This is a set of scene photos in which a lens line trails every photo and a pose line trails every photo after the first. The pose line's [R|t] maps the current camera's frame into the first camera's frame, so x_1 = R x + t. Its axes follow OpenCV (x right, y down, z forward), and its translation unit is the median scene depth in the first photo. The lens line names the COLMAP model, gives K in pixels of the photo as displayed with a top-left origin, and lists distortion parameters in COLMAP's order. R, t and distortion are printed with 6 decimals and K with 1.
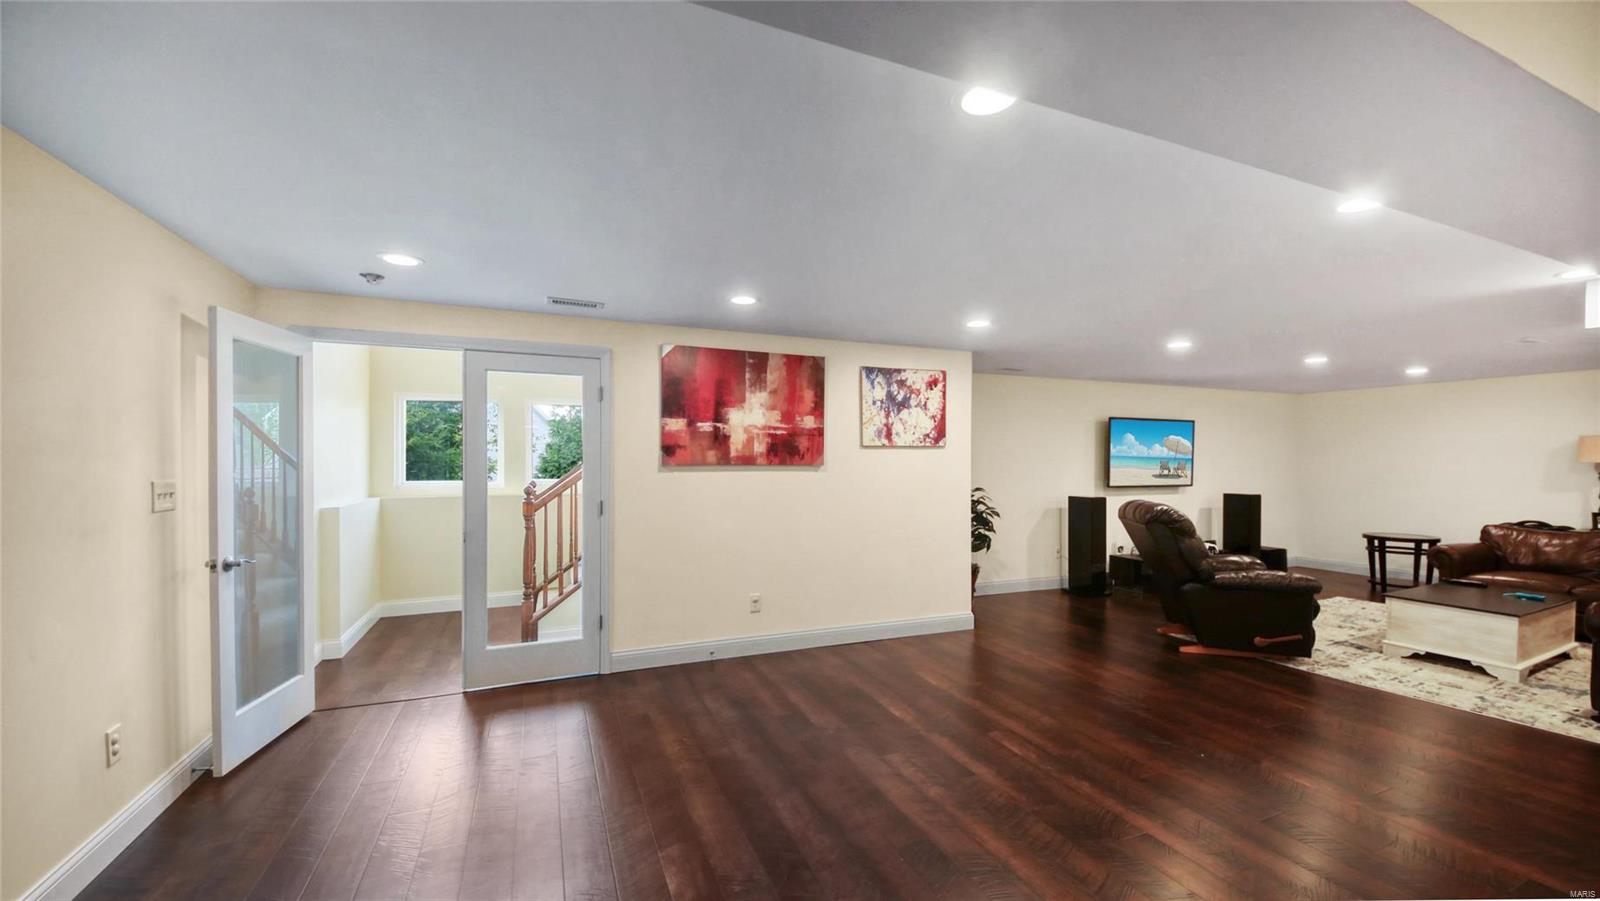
lens RADIAL K [[624.5, 0, 800.7], [0, 624.5, 456.4], [0, 0, 1]] dist [-0.001624, -0.000083]
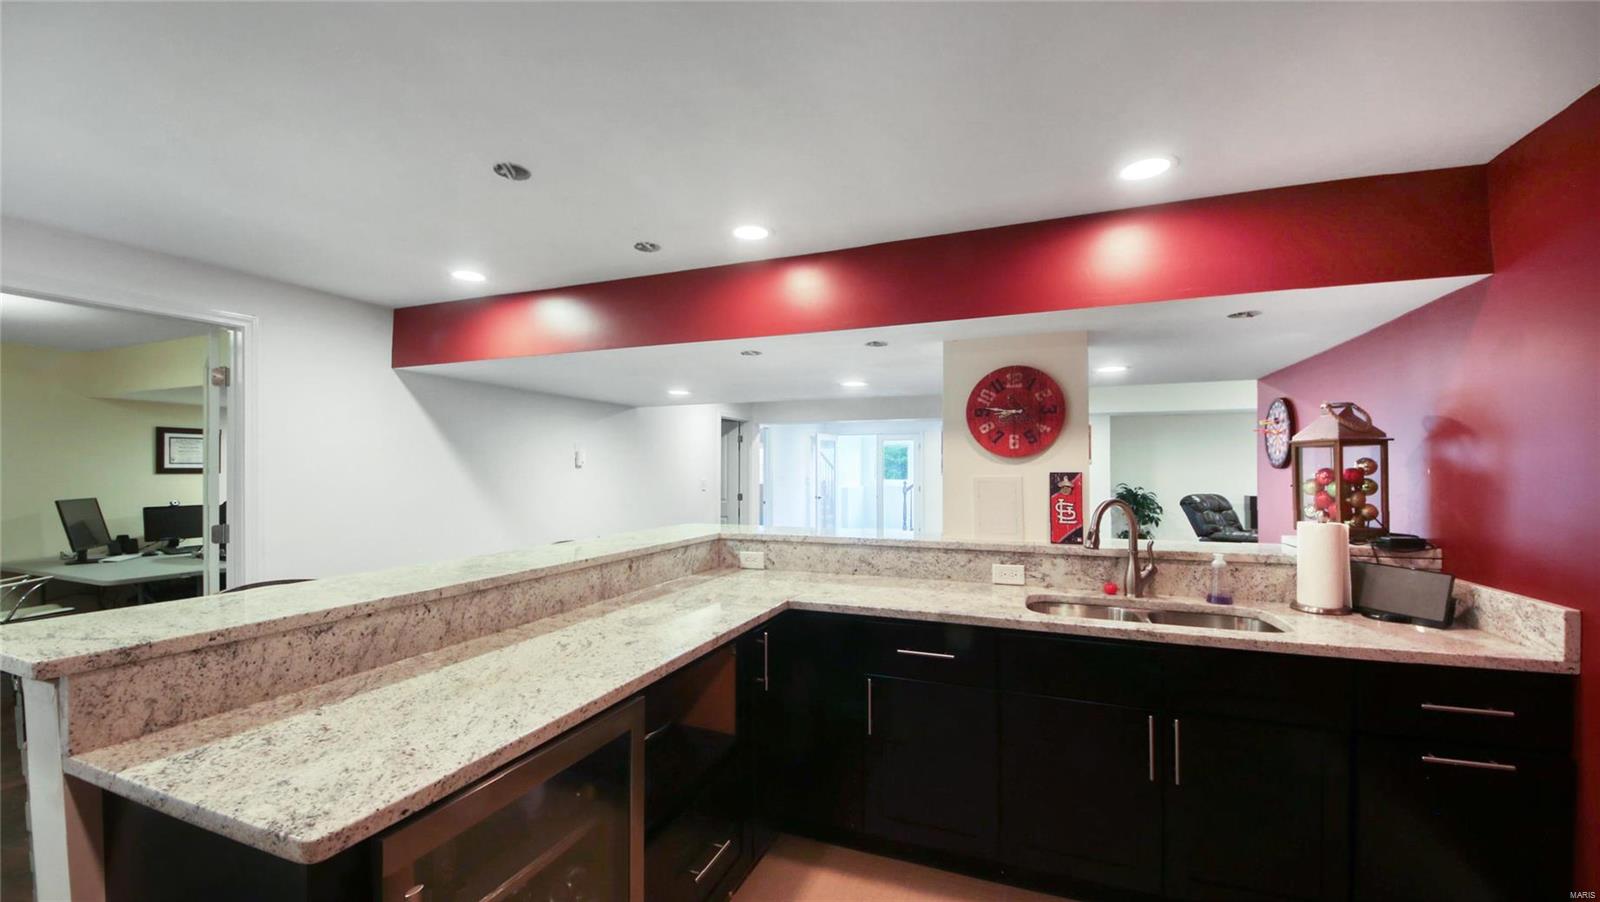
lens RADIAL K [[624.5, 0, 797.9], [0, 624.5, 460.1], [0, 0, 1]] dist [-0.001624, -0.000083]
pose [[0.707530, -0.010785, -0.706601, 1.798485], [-0.000973, 0.999868, -0.016236, 0.002580], [0.706683, 0.012175, 0.707426, -1.913840]]
